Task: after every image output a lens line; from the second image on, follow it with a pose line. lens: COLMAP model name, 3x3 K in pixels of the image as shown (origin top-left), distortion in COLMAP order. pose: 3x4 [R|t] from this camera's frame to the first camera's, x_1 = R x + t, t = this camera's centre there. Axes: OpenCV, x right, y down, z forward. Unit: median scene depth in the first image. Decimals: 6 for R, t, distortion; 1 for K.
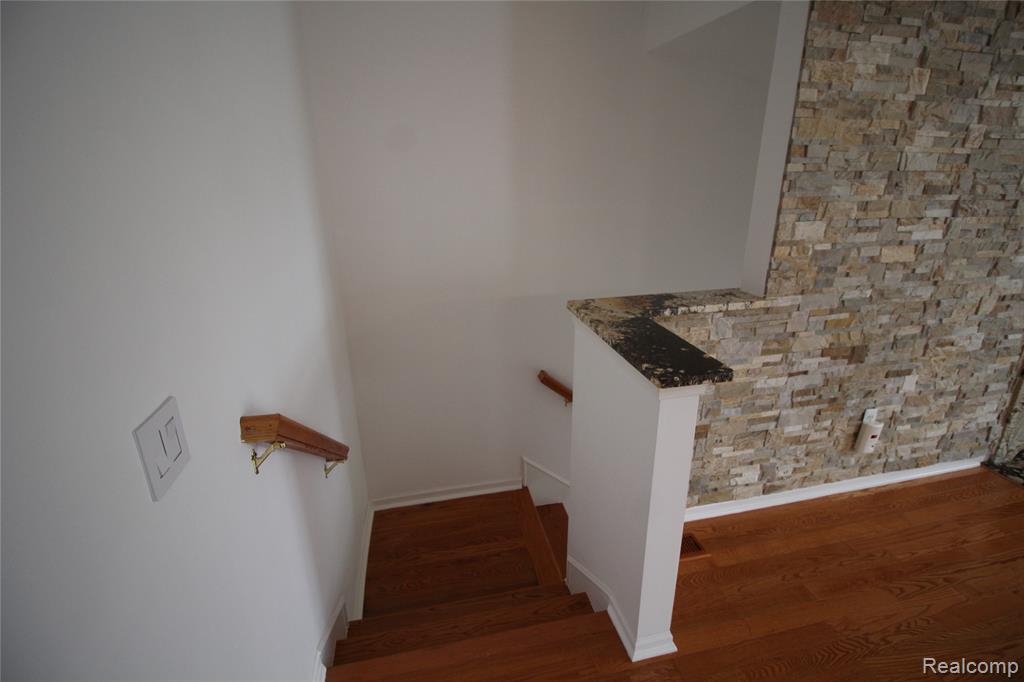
lens RADIAL K [[480.6, 0, 508.8], [0, 480.6, 338.7], [0, 0, 1]] dist [-0.000978, -0.009267]
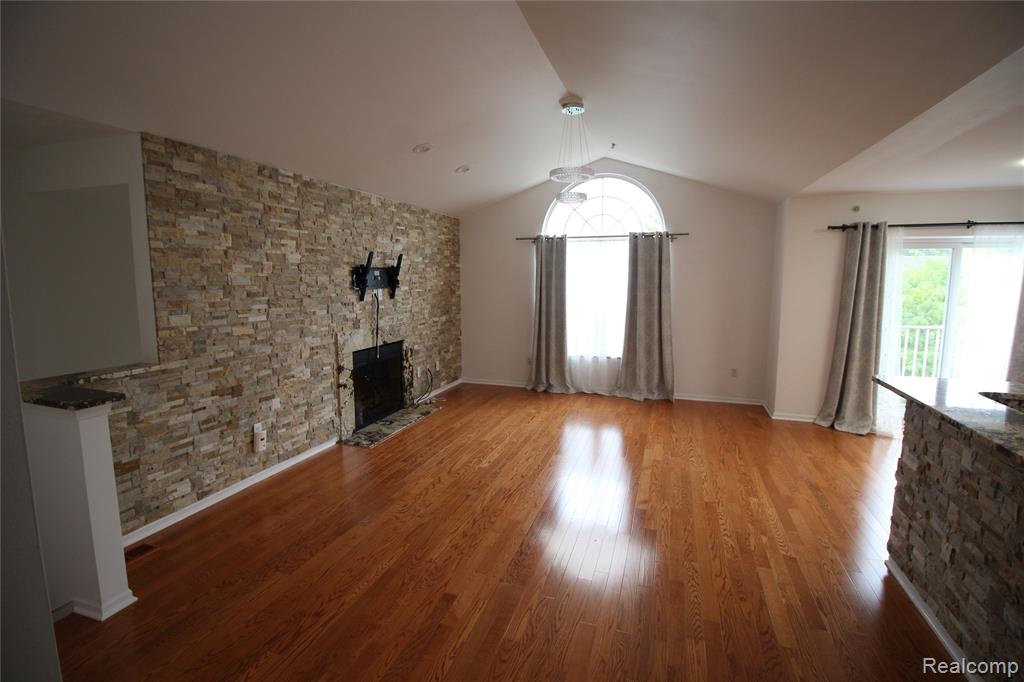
lens RADIAL K [[480.6, 0, 519.5], [0, 480.6, 334.0], [0, 0, 1]] dist [-0.000978, -0.009267]
pose [[0.509219, -0.088426, 0.856083, -0.181423], [0.271757, 0.960337, -0.062453, 0.221930], [-0.816605, 0.264449, 0.513052, -0.728697]]
